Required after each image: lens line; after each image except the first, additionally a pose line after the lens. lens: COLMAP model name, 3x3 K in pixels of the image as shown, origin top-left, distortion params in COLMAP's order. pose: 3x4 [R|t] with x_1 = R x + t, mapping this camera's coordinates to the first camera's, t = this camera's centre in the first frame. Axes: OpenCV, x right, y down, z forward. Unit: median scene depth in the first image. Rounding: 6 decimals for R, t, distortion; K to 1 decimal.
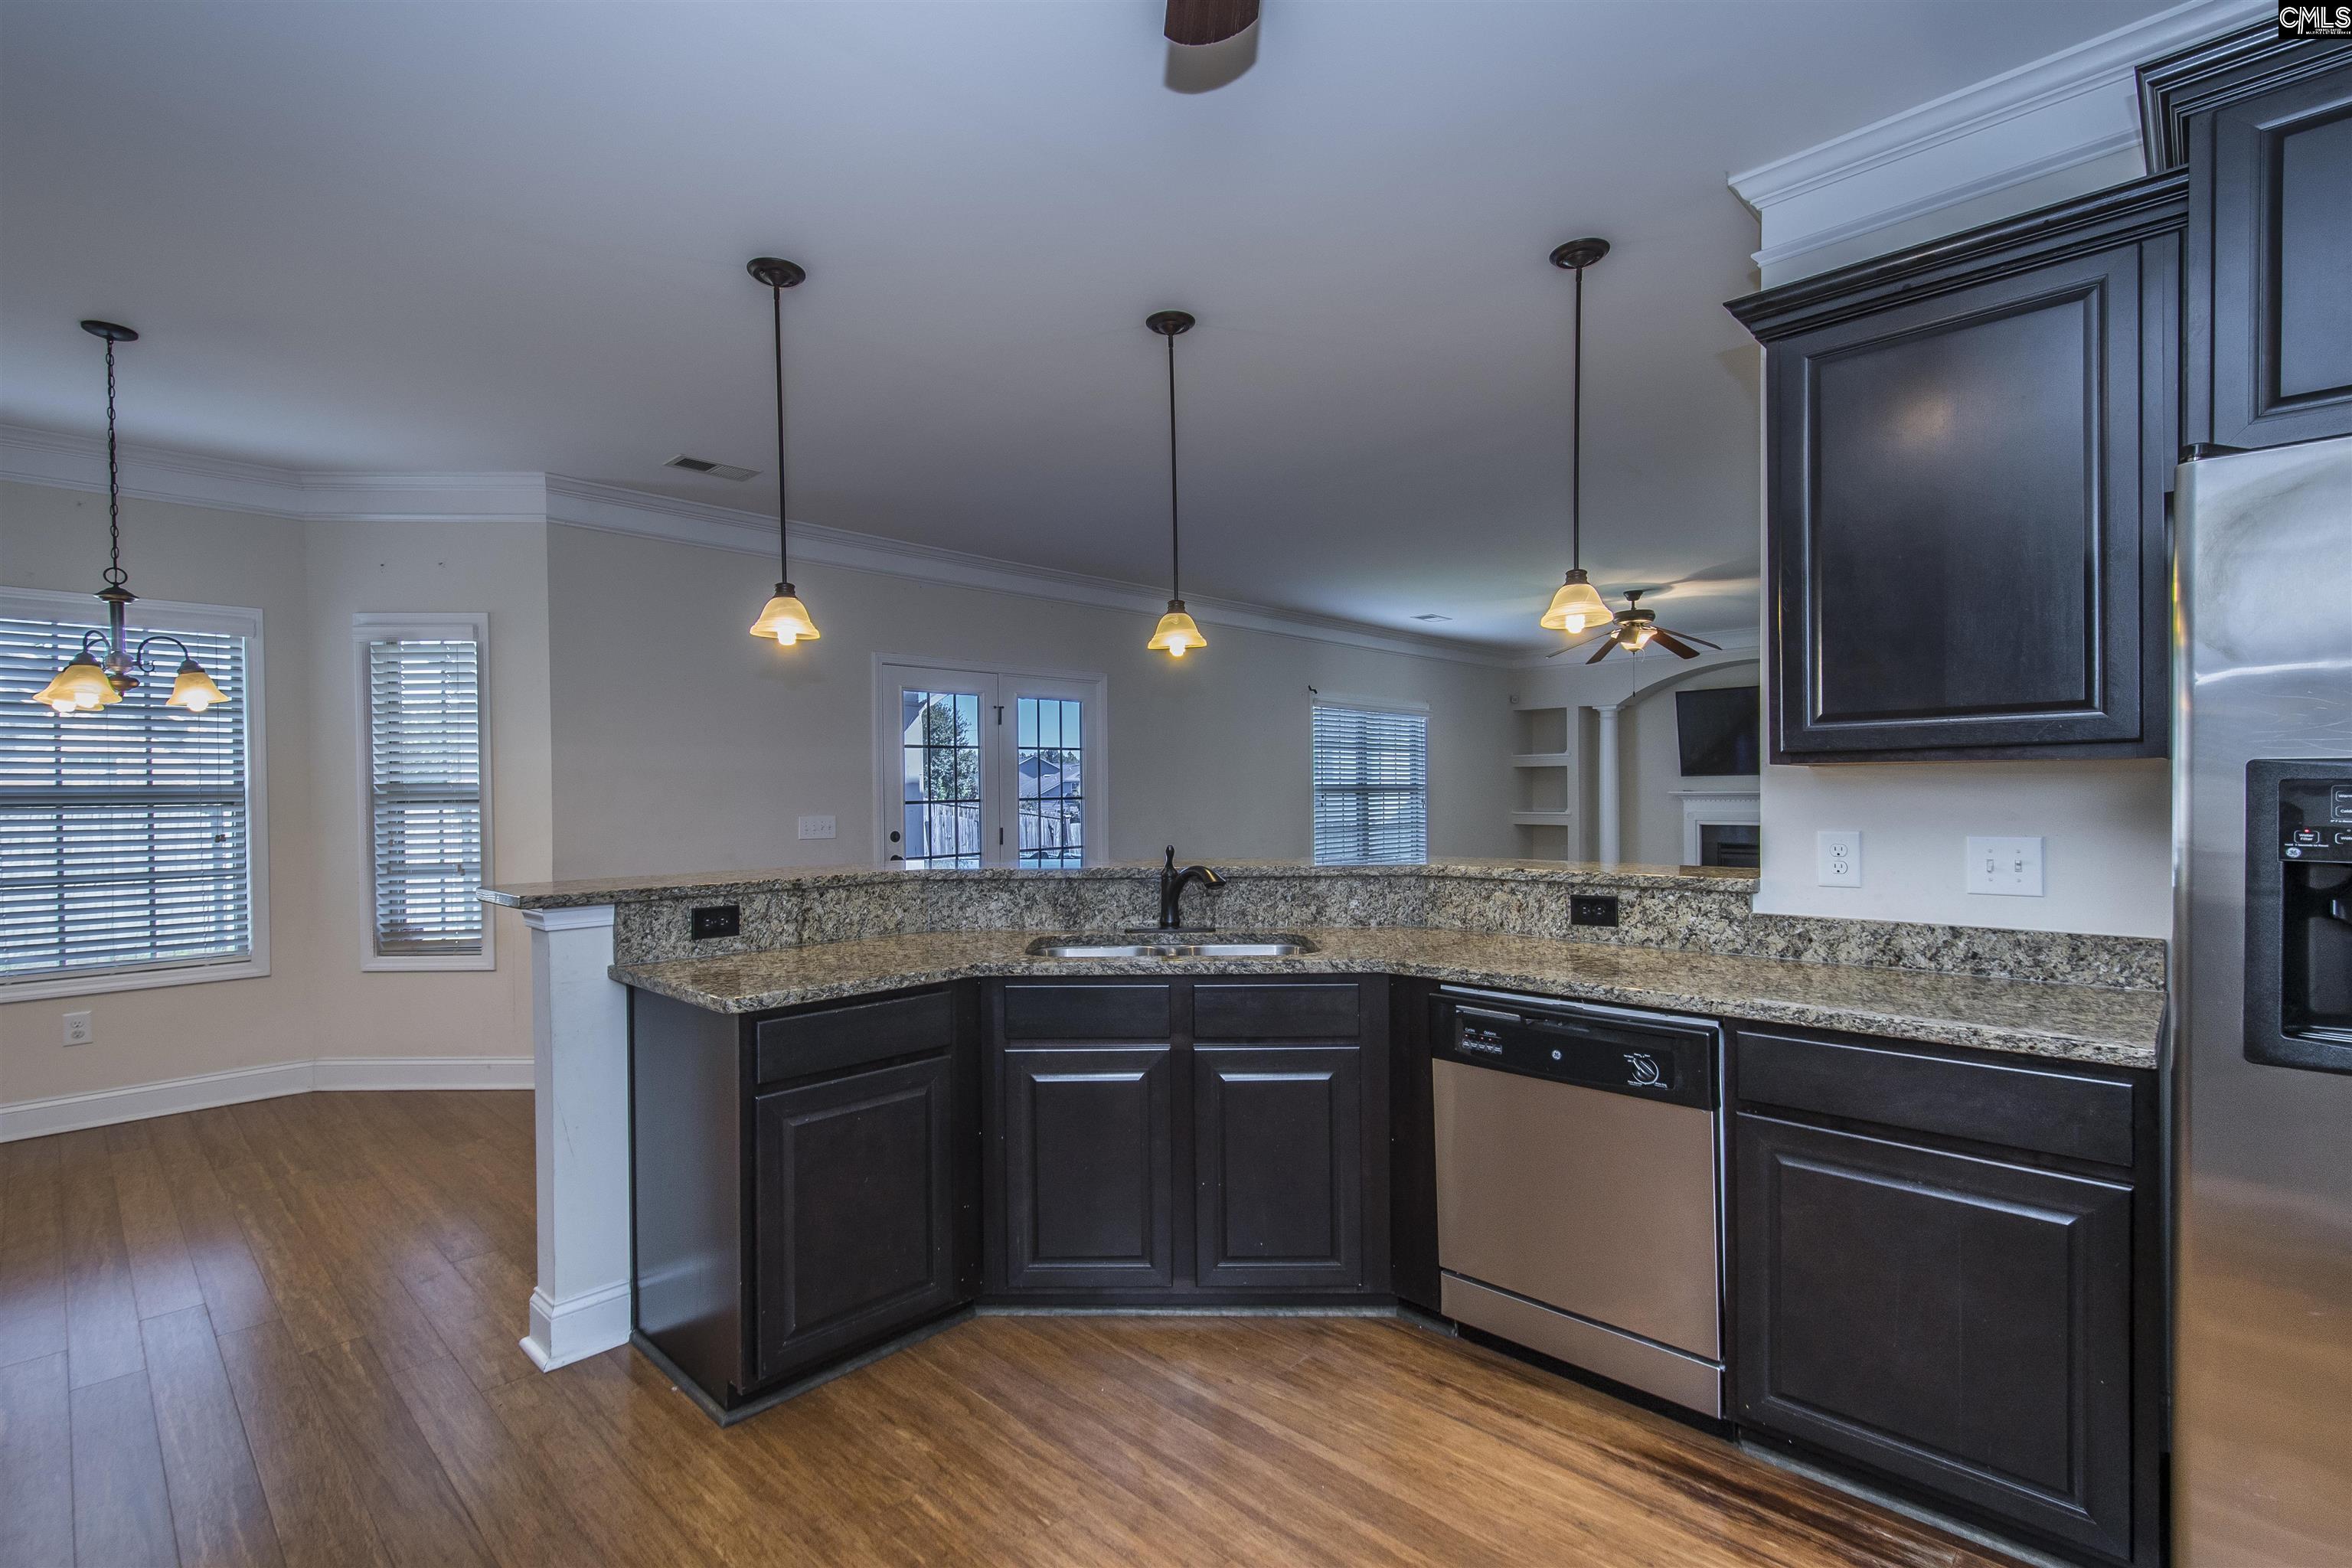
lens RADIAL K [[1064.7, 0, 1154.7], [0, 1064.7, 800.4], [0, 0, 1]] dist [0.009762, -0.001846]
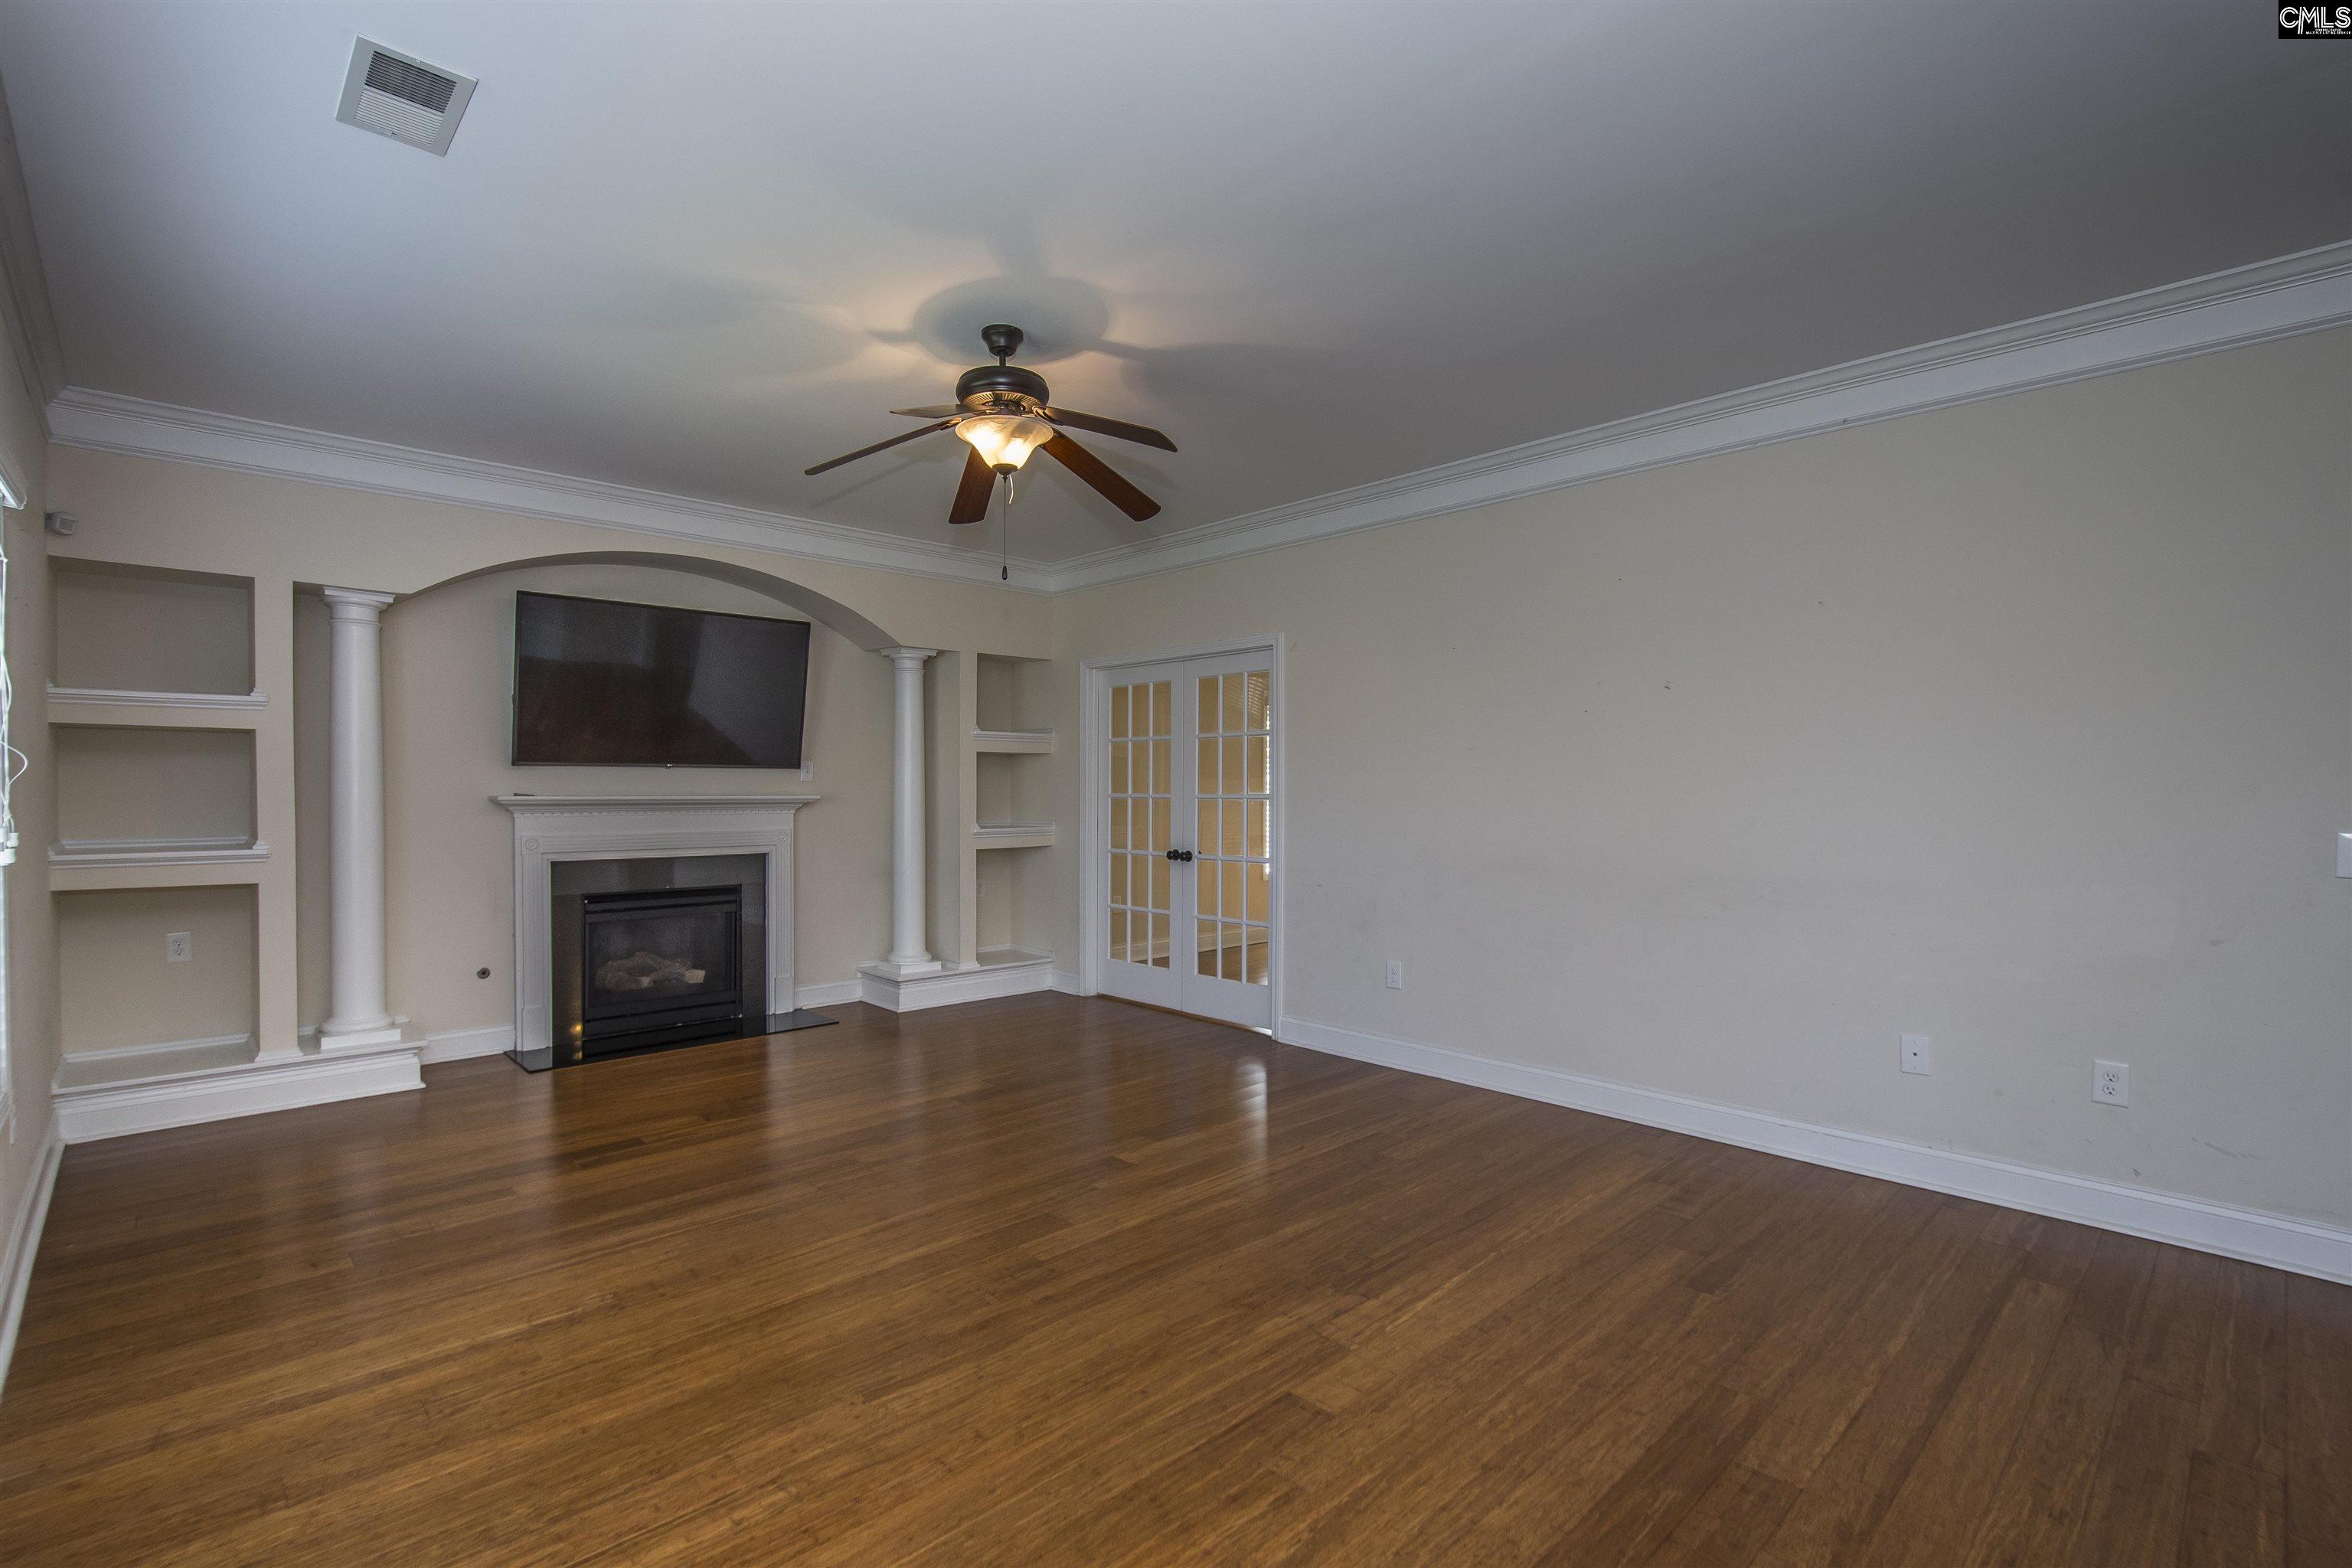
lens RADIAL K [[1076.5, 0, 1157.8], [0, 1076.5, 797.8], [0, 0, 1]] dist [-0.000099, -0.001910]
pose [[0.048121, 0.000471, 0.998841, 0.053609], [0.003134, 0.999995, -0.000623, -0.020782], [-0.998837, 0.003160, 0.048119, 2.334923]]
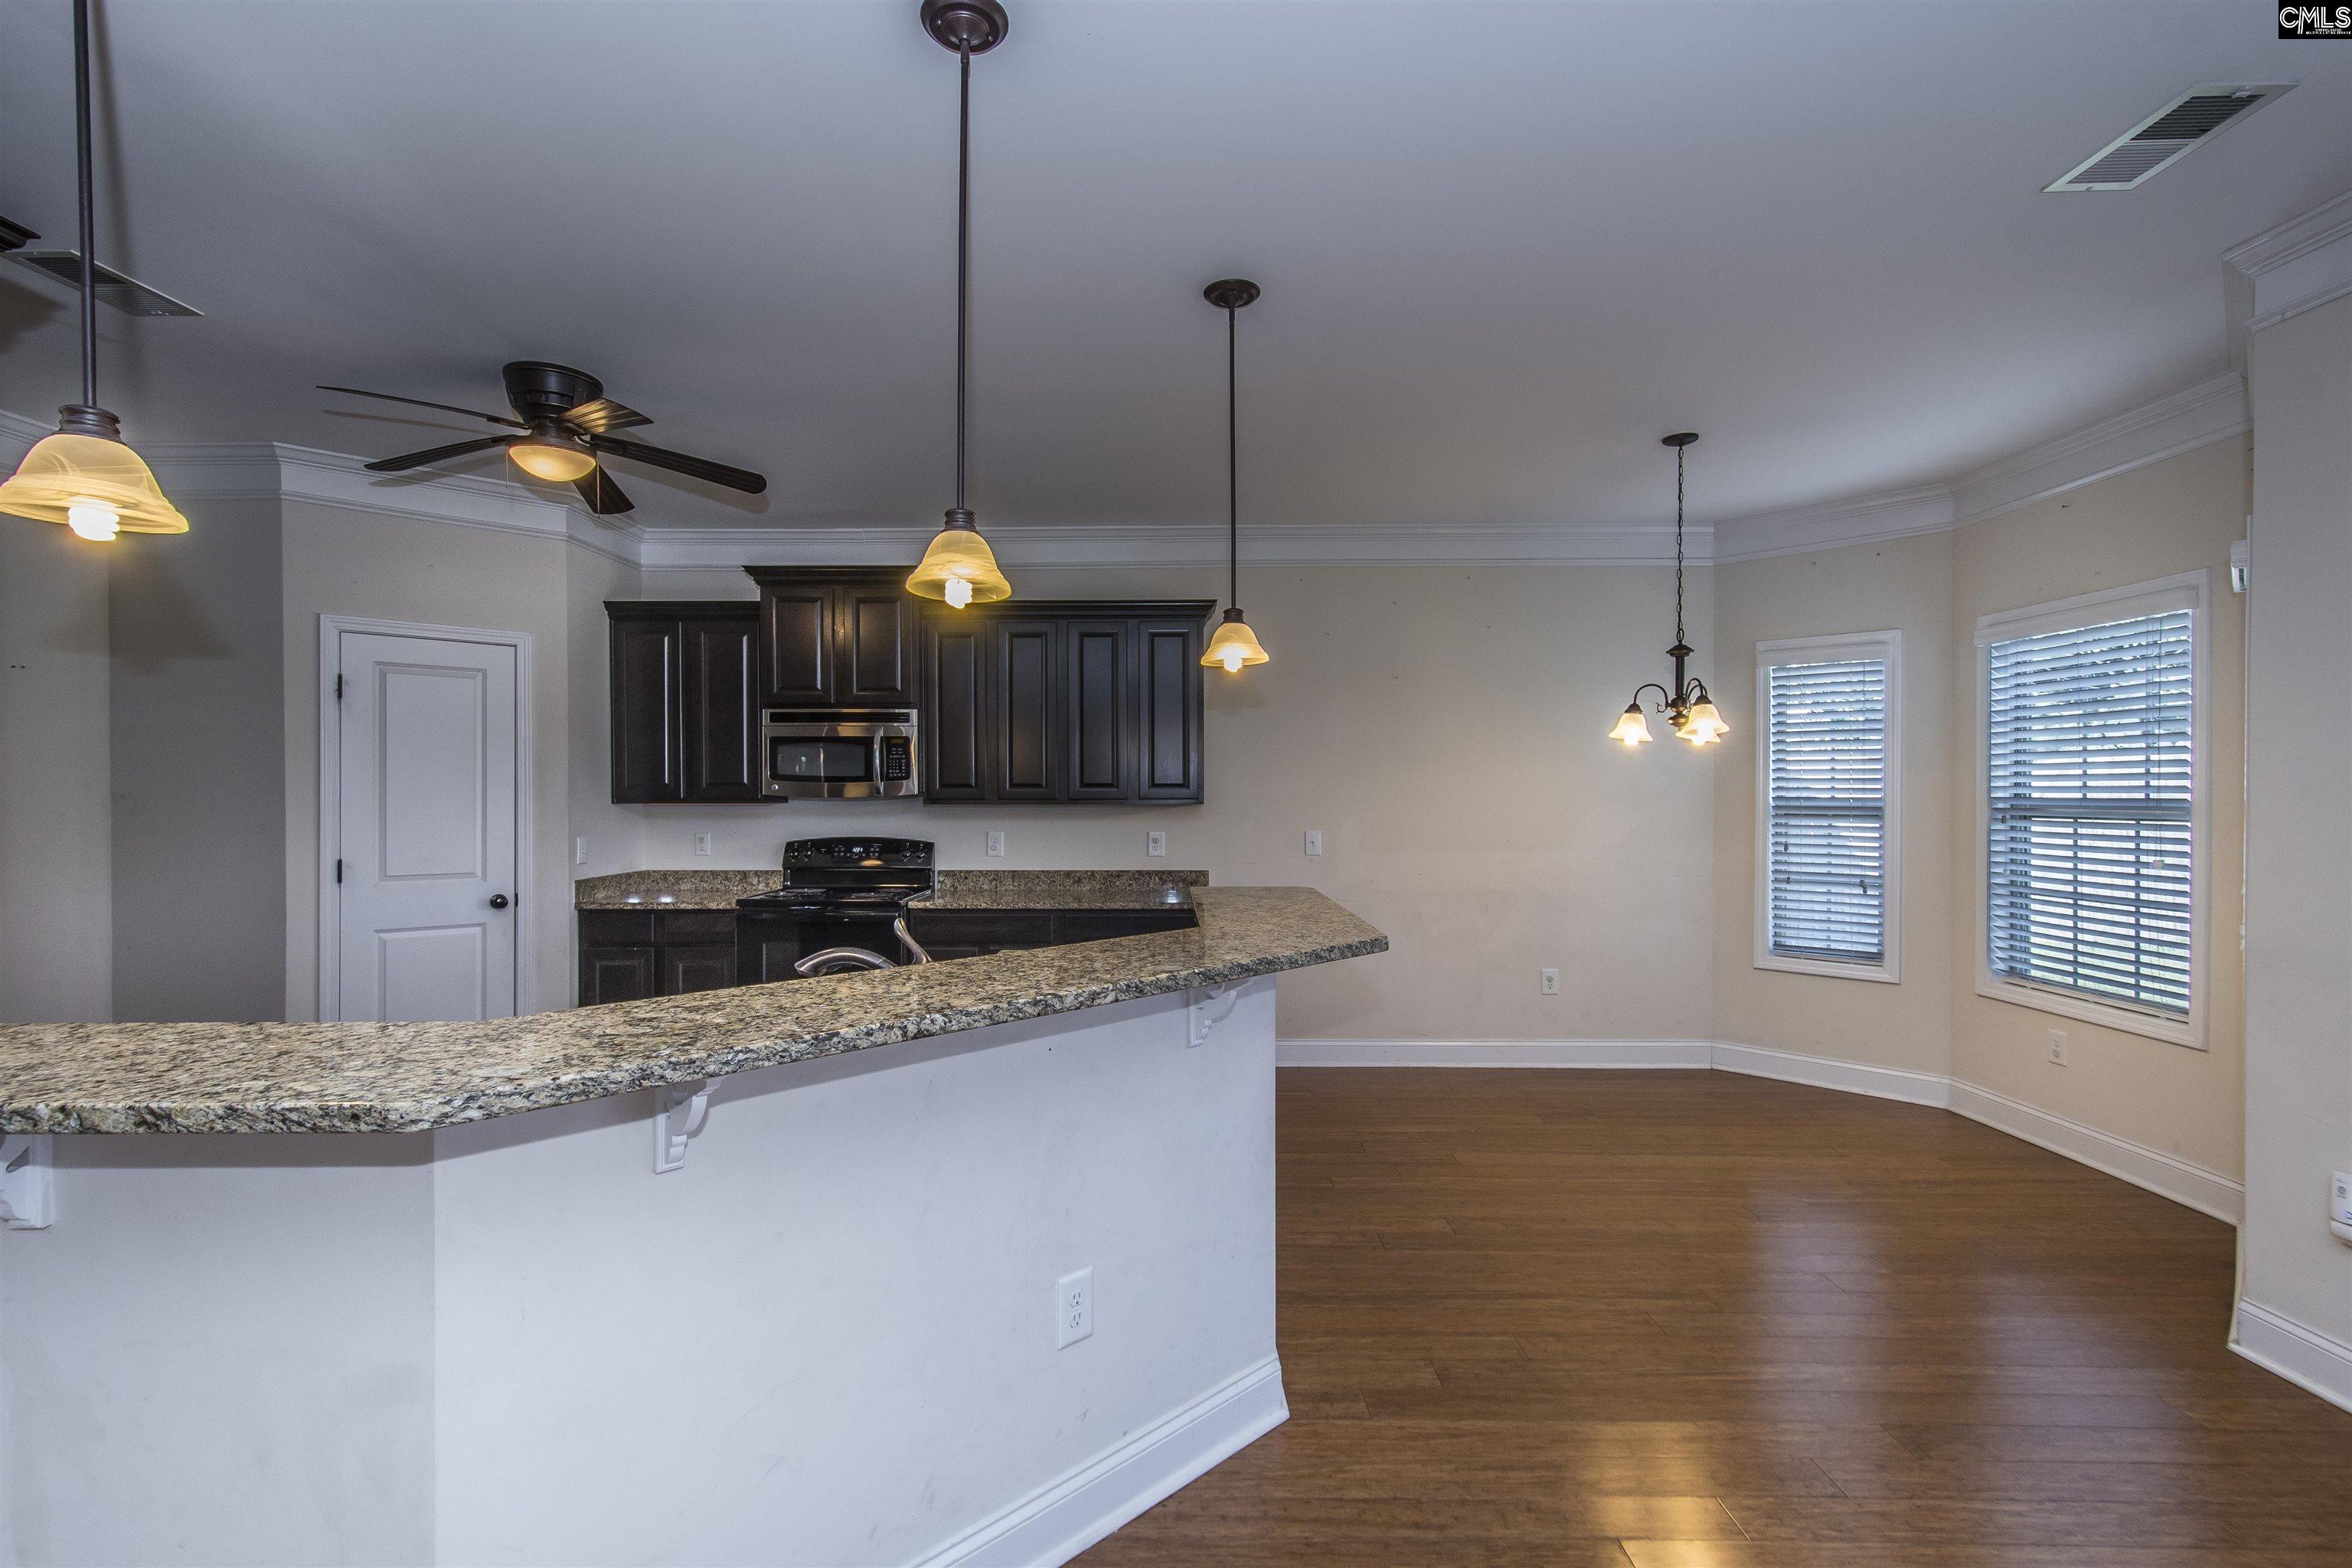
lens RADIAL K [[1064.7, 0, 1145.2], [0, 1064.7, 802.6], [0, 0, 1]] dist [0.009762, -0.001846]
pose [[-0.724596, 0.015805, -0.688992, 0.355249], [0.001473, 0.999770, 0.021385, -0.043777], [0.689172, 0.014481, -0.724453, 1.534170]]
